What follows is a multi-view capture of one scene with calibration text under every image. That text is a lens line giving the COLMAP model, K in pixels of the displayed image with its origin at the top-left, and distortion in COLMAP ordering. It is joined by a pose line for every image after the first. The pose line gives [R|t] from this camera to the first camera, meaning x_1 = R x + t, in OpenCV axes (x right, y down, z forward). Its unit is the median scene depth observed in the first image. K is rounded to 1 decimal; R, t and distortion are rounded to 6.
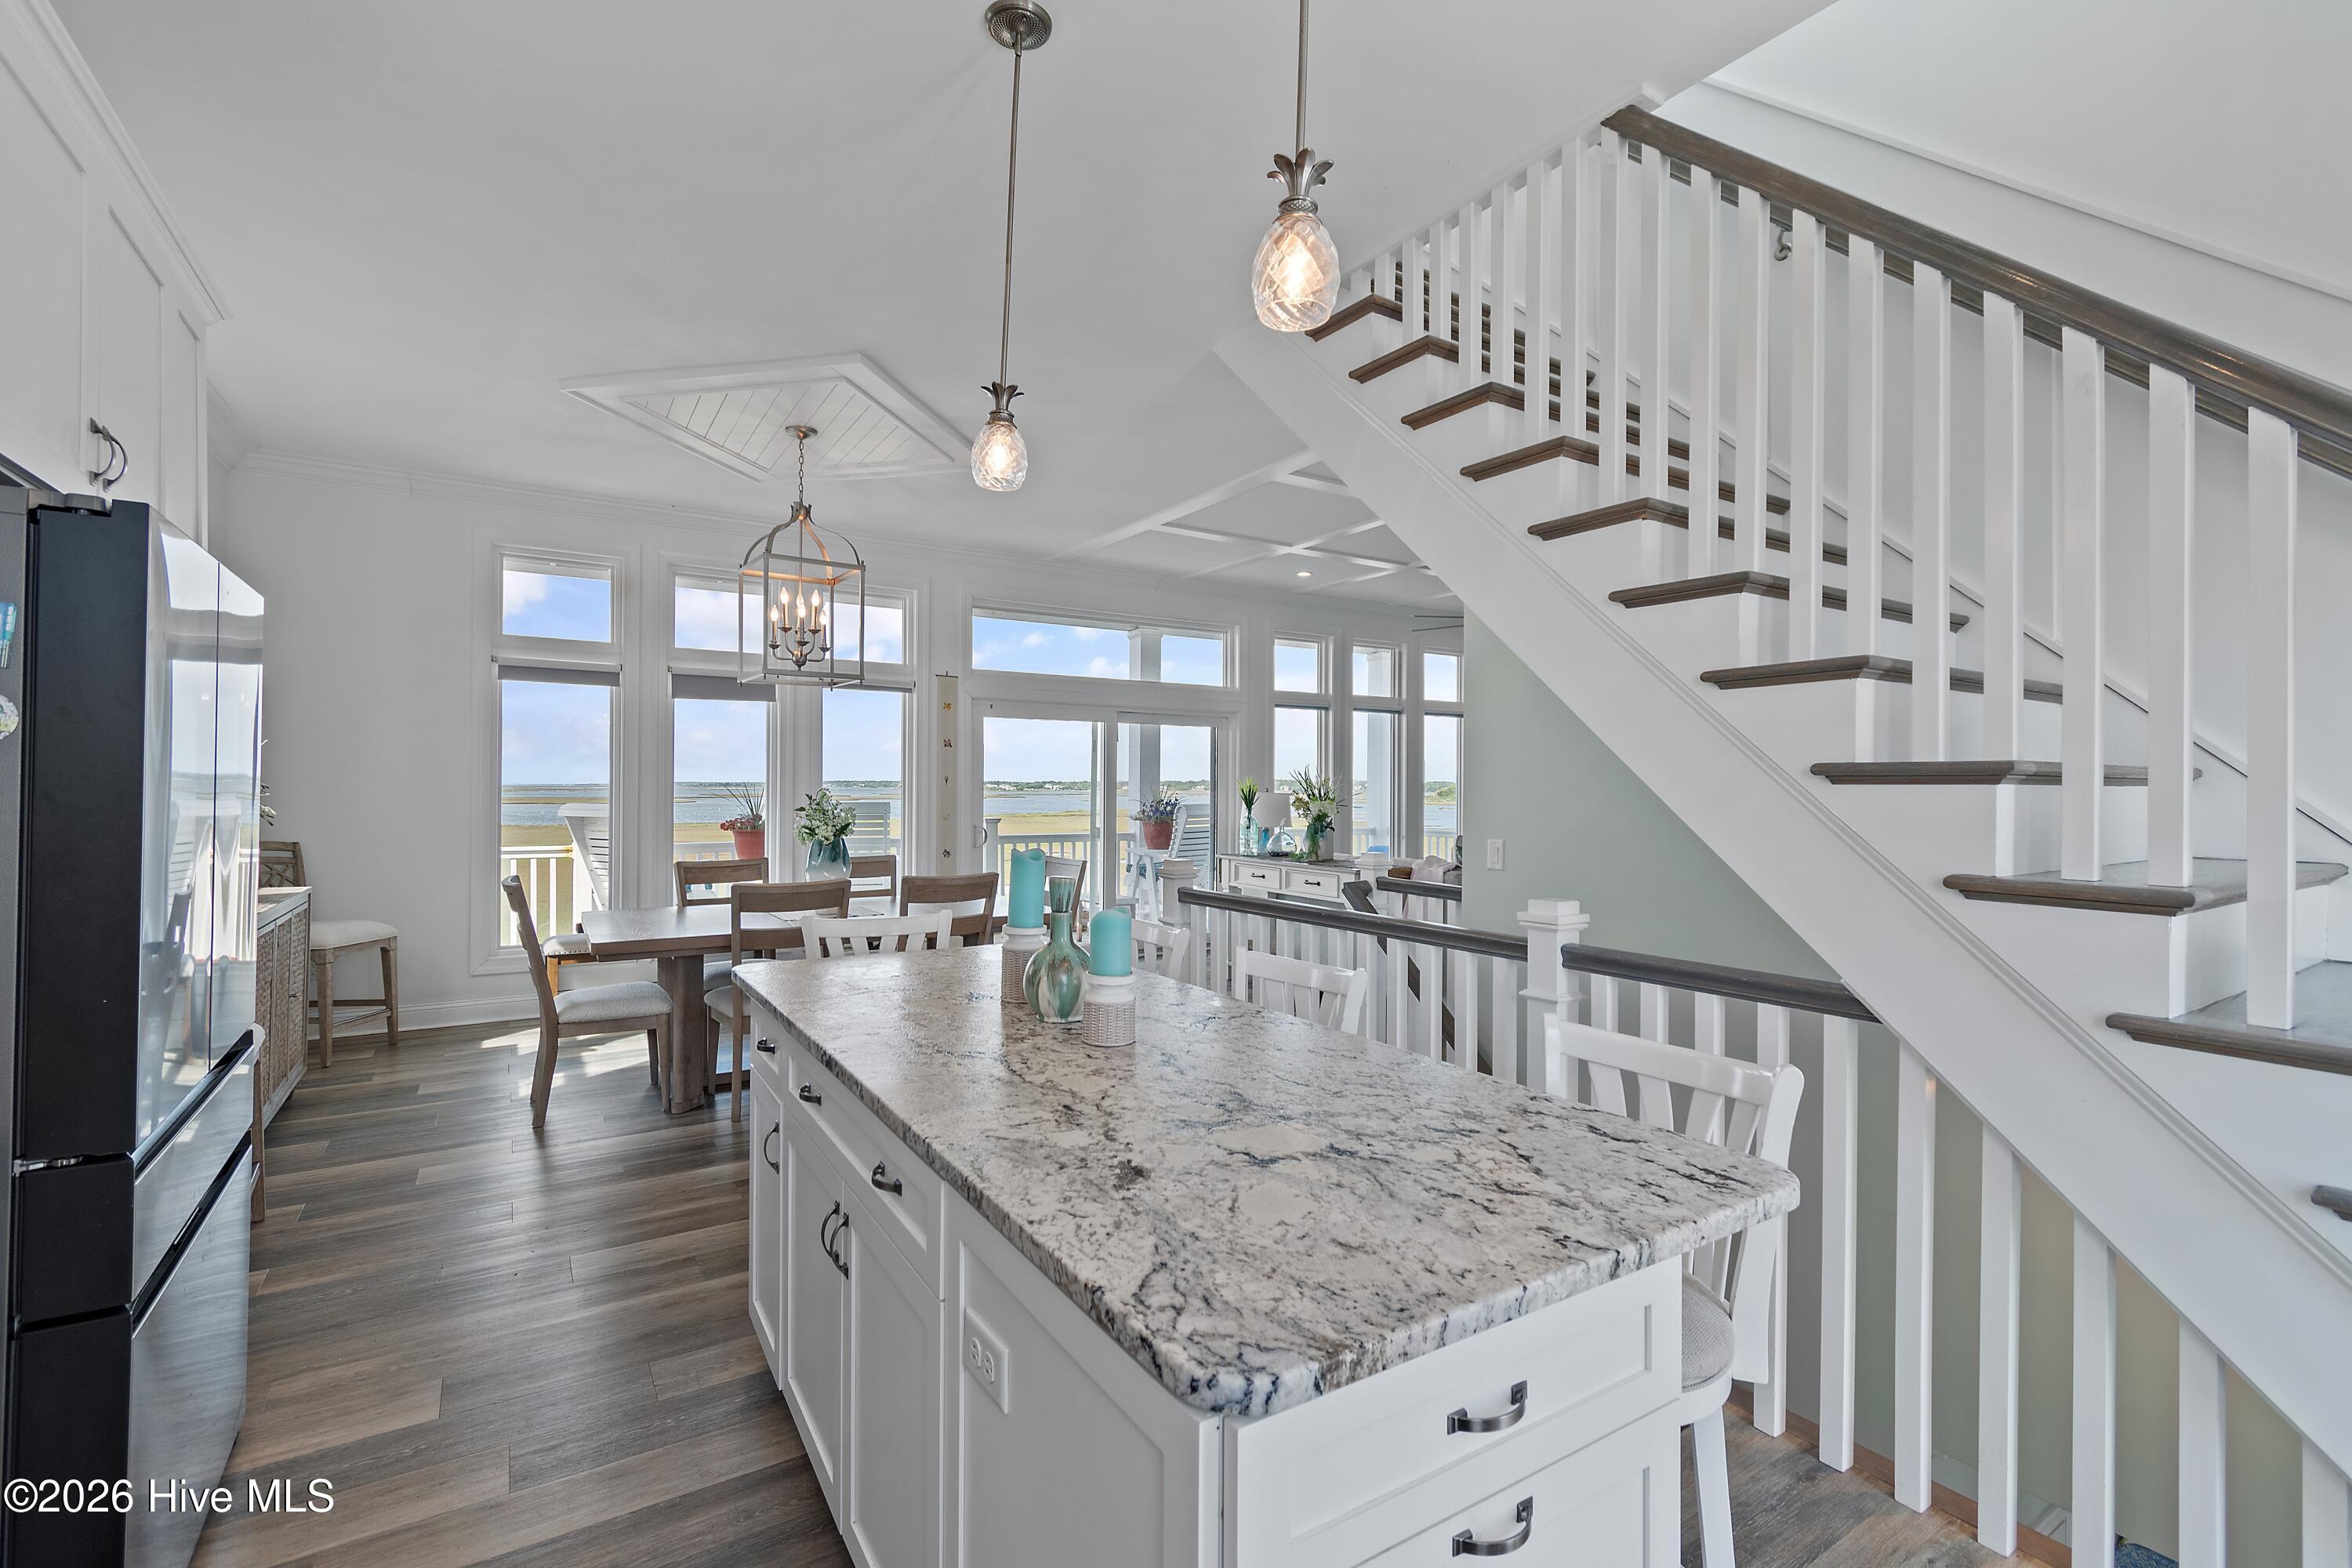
lens RADIAL K [[1035.4, 0, 1181.1], [0, 1035.4, 783.4], [0, 0, 1]] dist [0.000749, -0.001837]
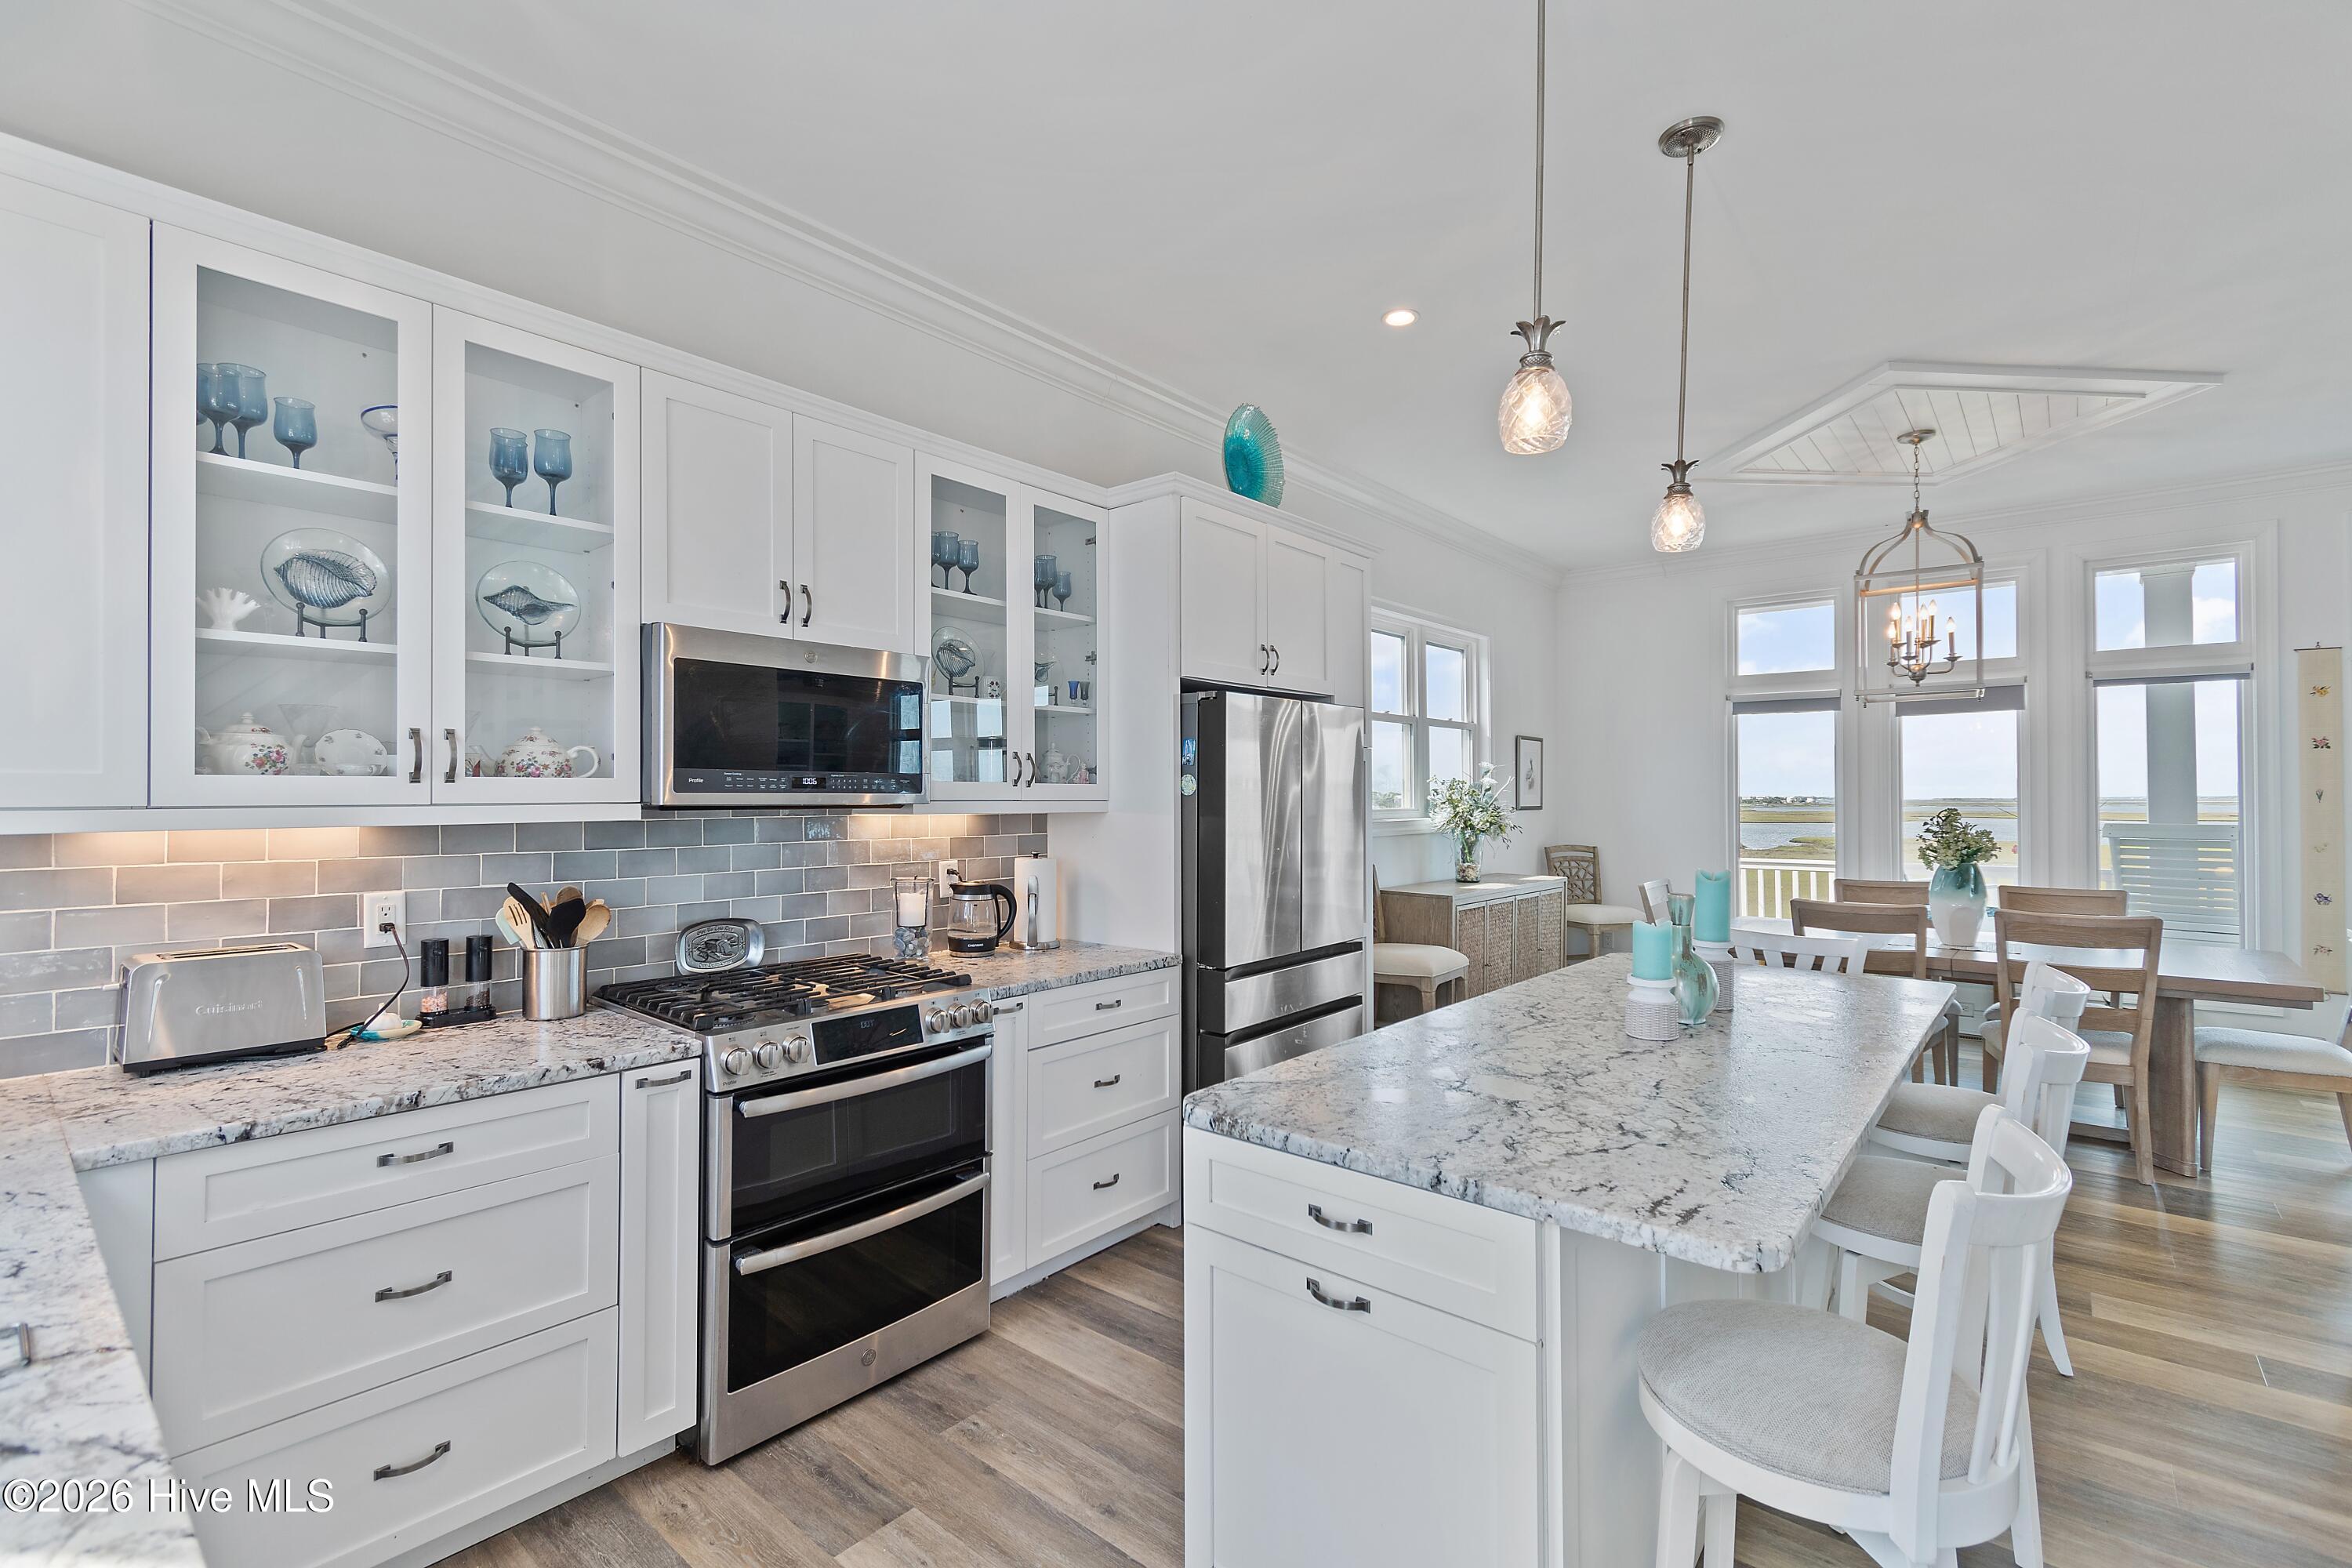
lens RADIAL K [[1035.4, 0, 1165.1], [0, 1035.4, 783.7], [0, 0, 1]] dist [0.000749, -0.001837]
pose [[0.283543, -0.020586, -0.958739, 1.084894], [0.006973, 0.999787, -0.019406, -0.015887], [0.958934, -0.001183, 0.283626, 0.192086]]
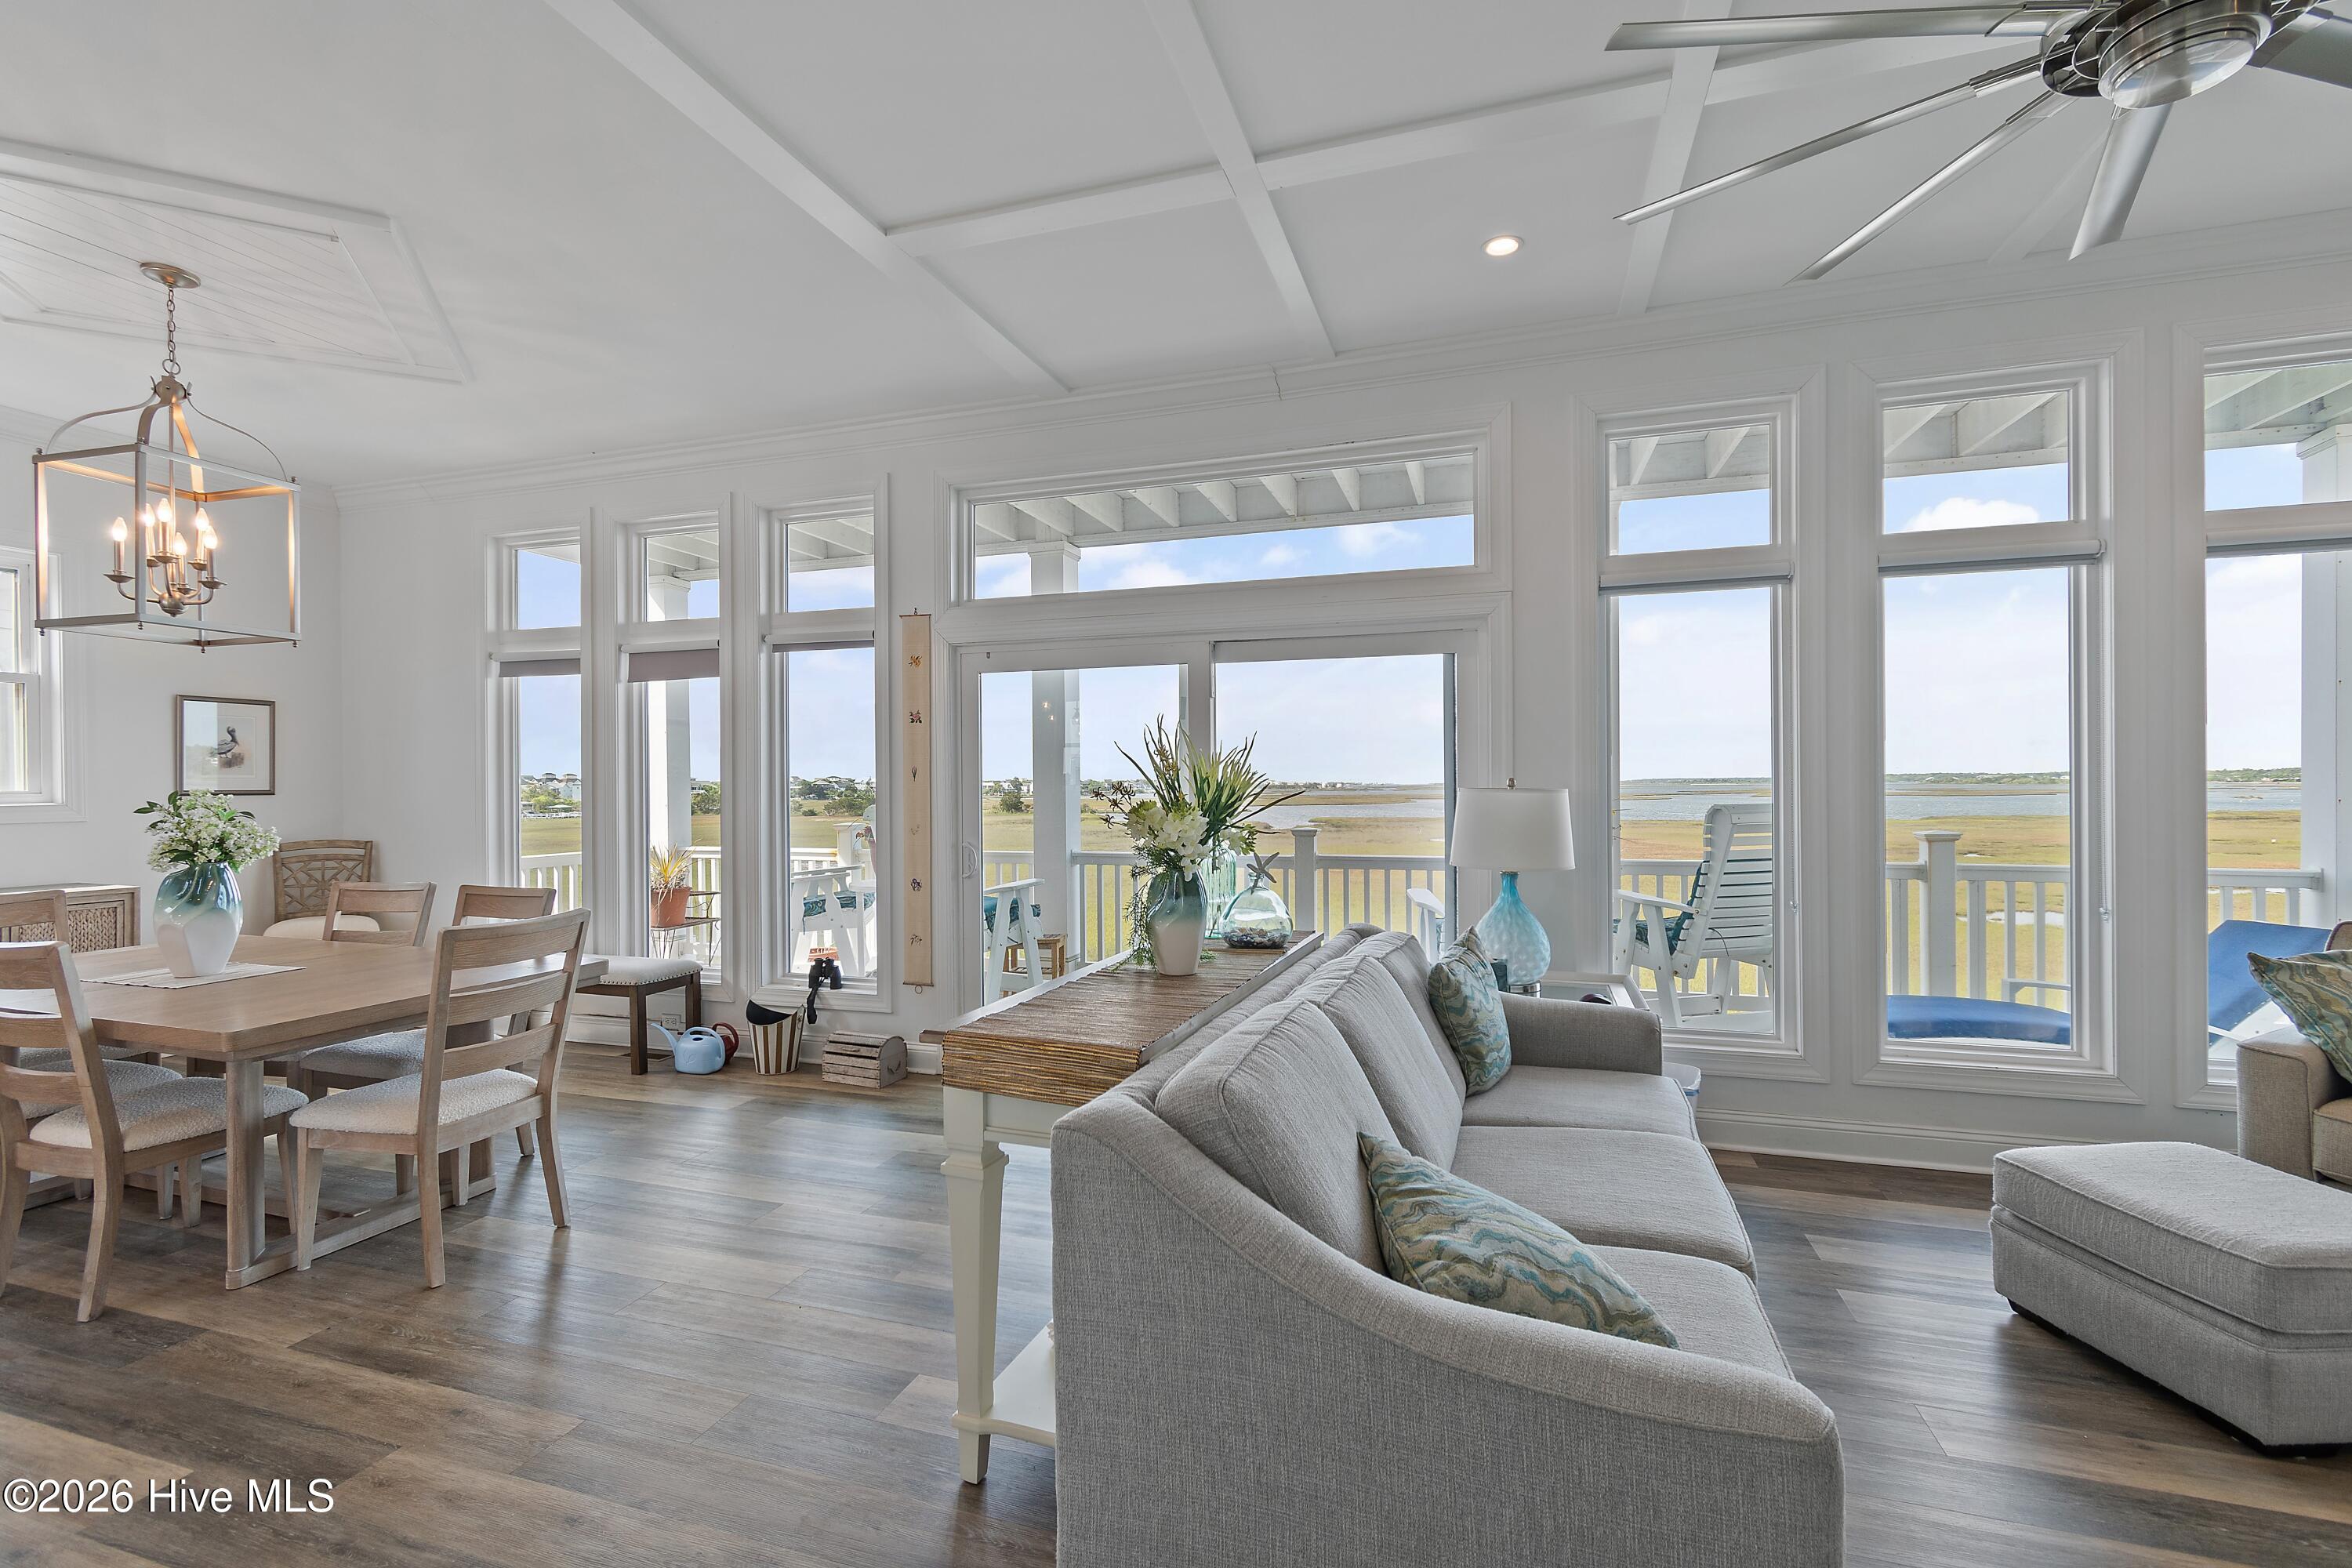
lens RADIAL K [[1035.4, 0, 1166.6], [0, 1035.4, 792.4], [0, 0, 1]] dist [0.000749, -0.001837]
pose [[0.624055, -0.003059, -0.781374, 1.847814], [0.011670, 0.999917, 0.005406, 0.032062], [0.781293, -0.012492, 0.624039, 3.399584]]
